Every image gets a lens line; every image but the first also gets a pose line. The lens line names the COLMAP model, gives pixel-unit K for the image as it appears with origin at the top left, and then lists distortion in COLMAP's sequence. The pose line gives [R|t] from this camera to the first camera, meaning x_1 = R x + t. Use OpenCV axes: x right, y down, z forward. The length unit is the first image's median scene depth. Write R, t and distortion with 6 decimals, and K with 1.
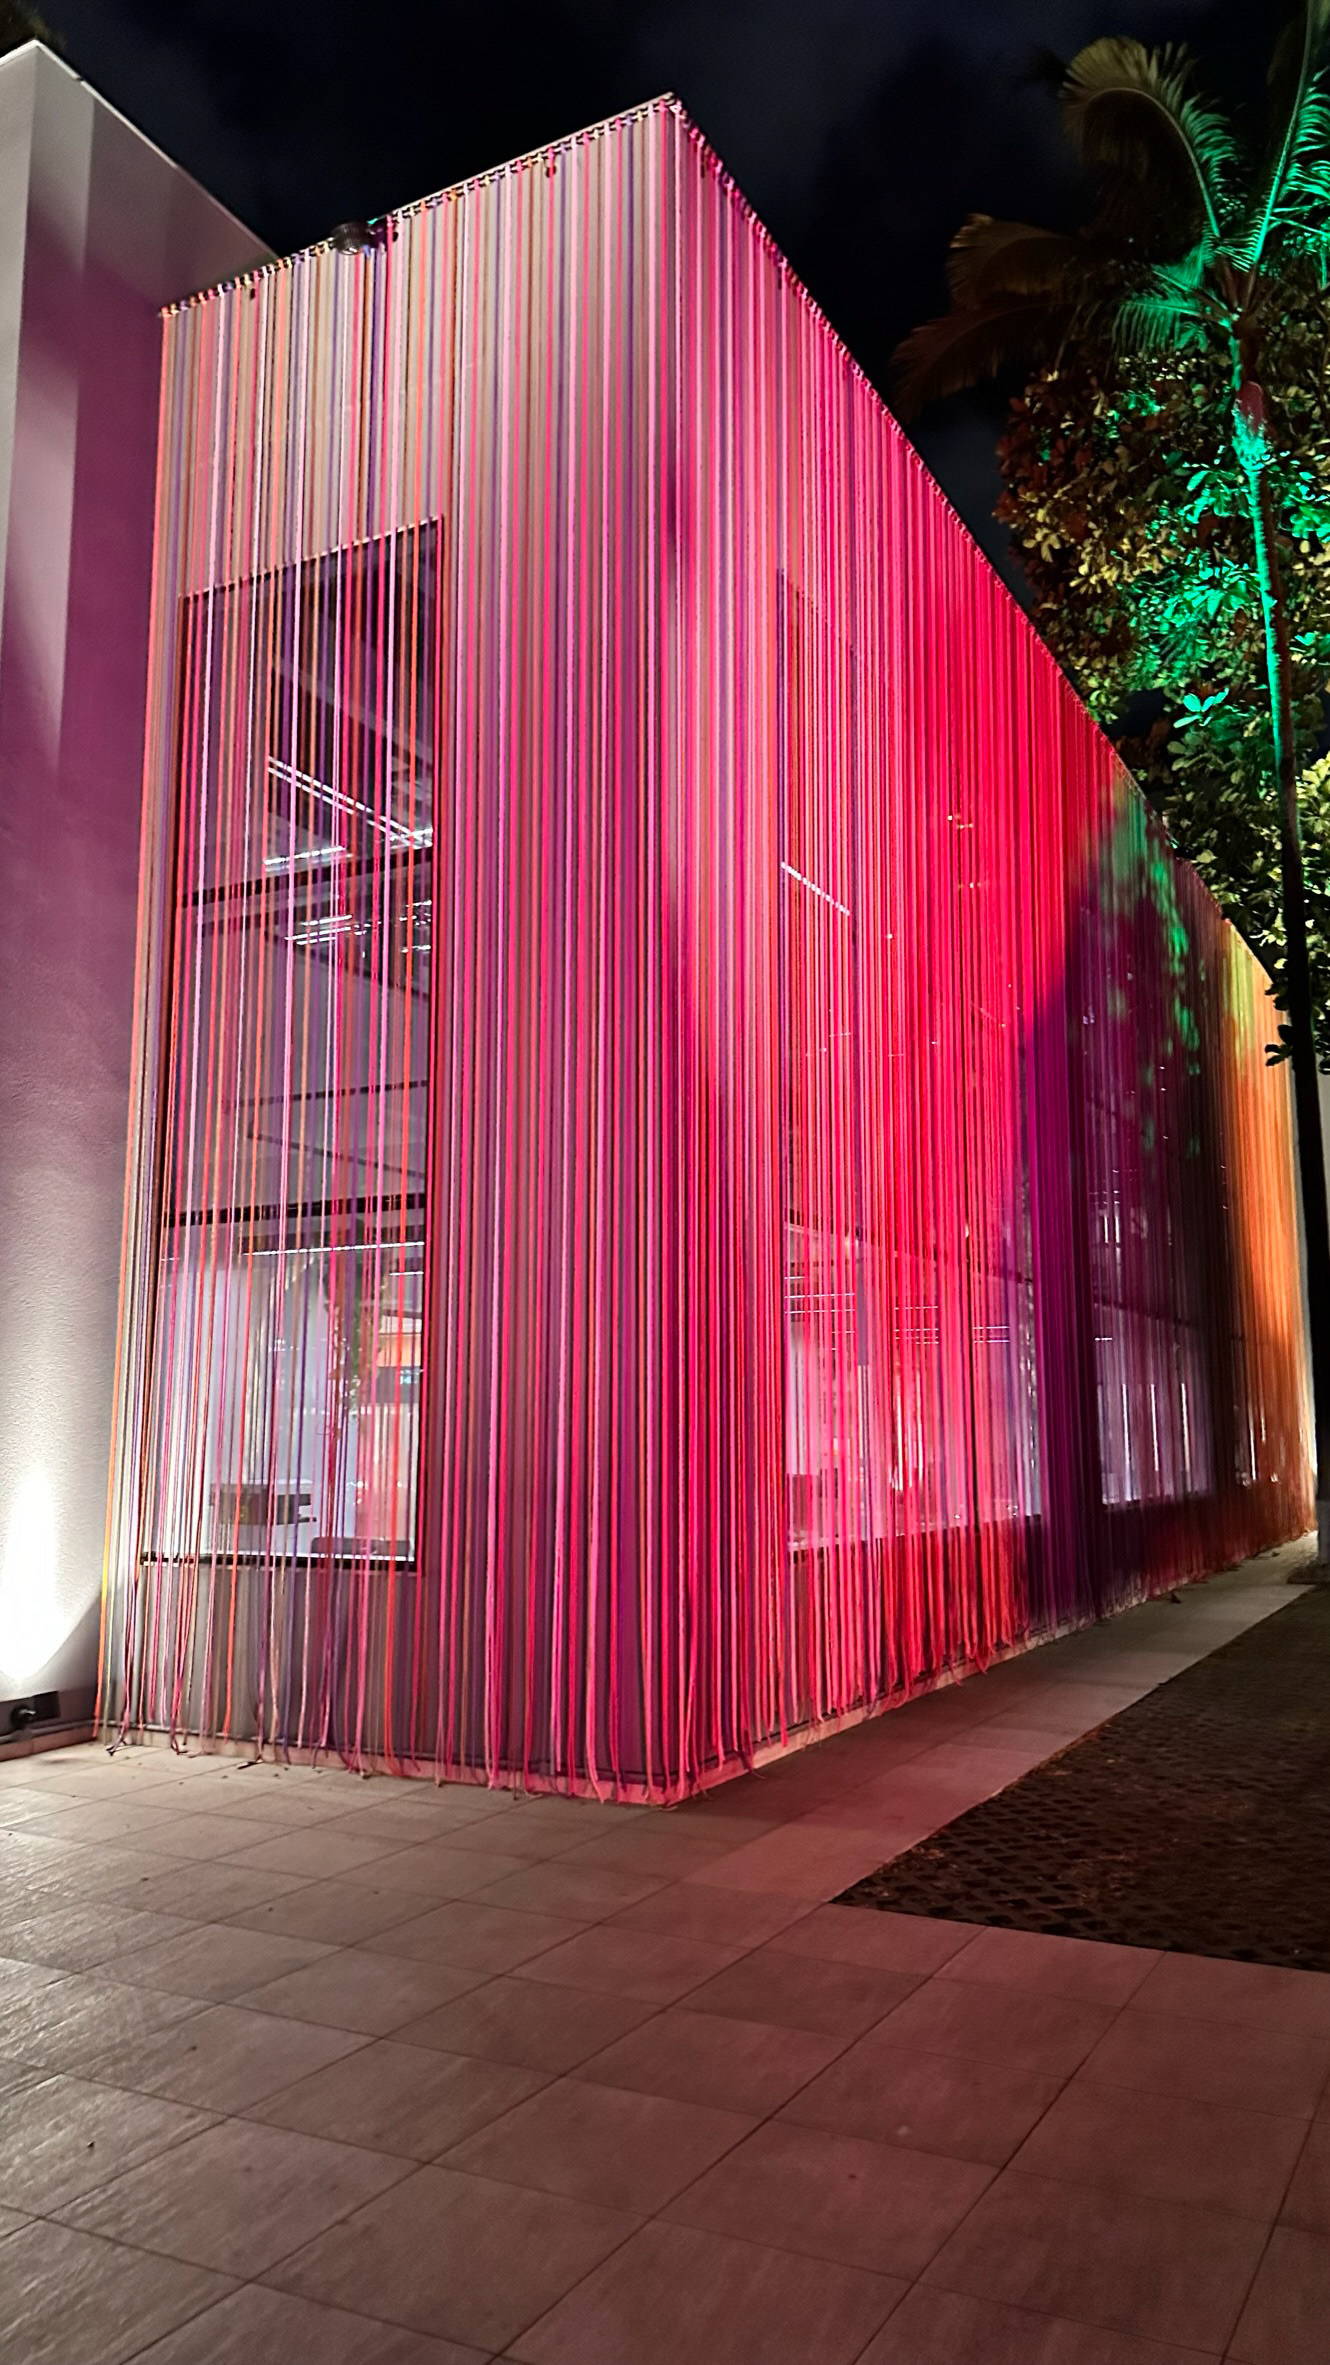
lens RADIAL K [[1681.1, 0, 665.0], [0, 1681.1, 1182.5], [0, 0, 1]] dist [0.054285, -0.061600]
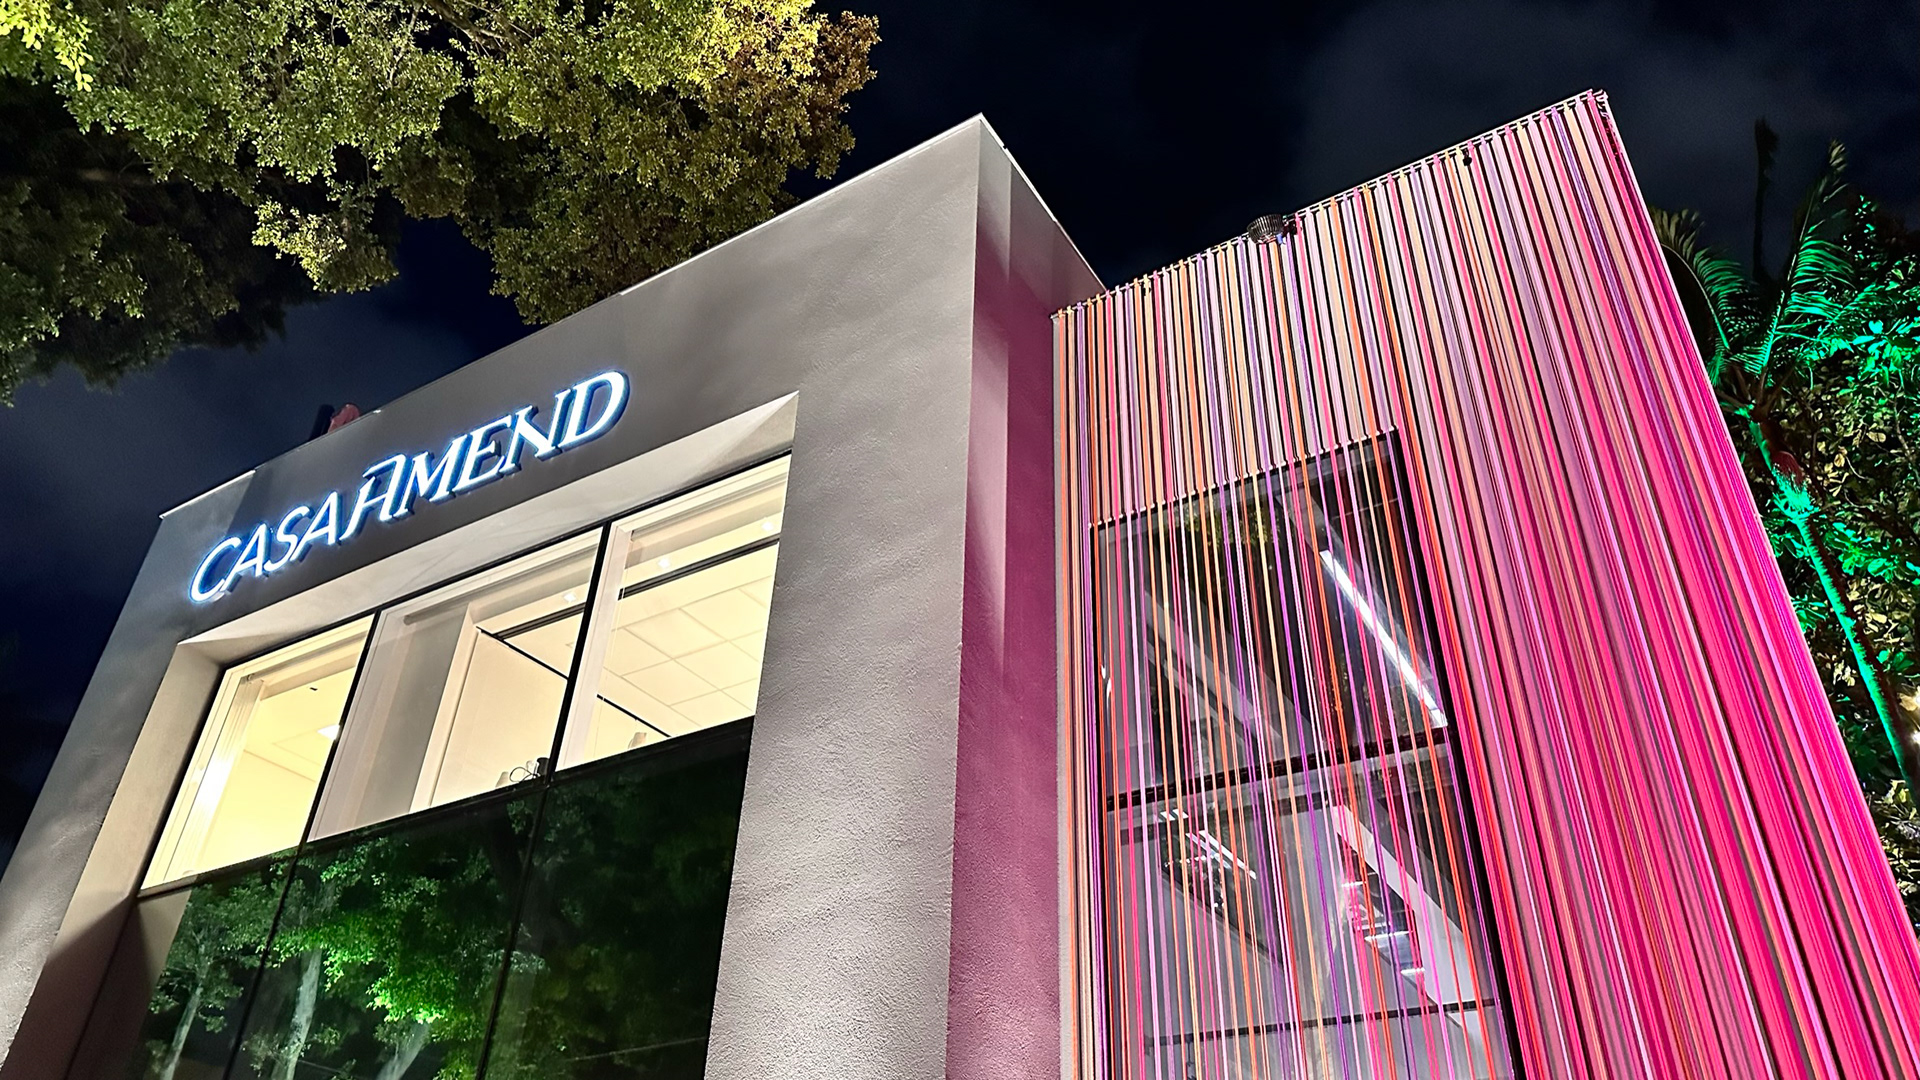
lens RADIAL K [[1364.8, 0, 960.0], [0, 1364.8, 540.0], [0, 0, 1]] dist [0.054285, -0.061600]
pose [[0.997524, -0.008868, -0.069765, -0.172636], [-0.022577, 0.899126, -0.437108, 0.020282], [0.066604, 0.437601, 0.896699, 0.132964]]
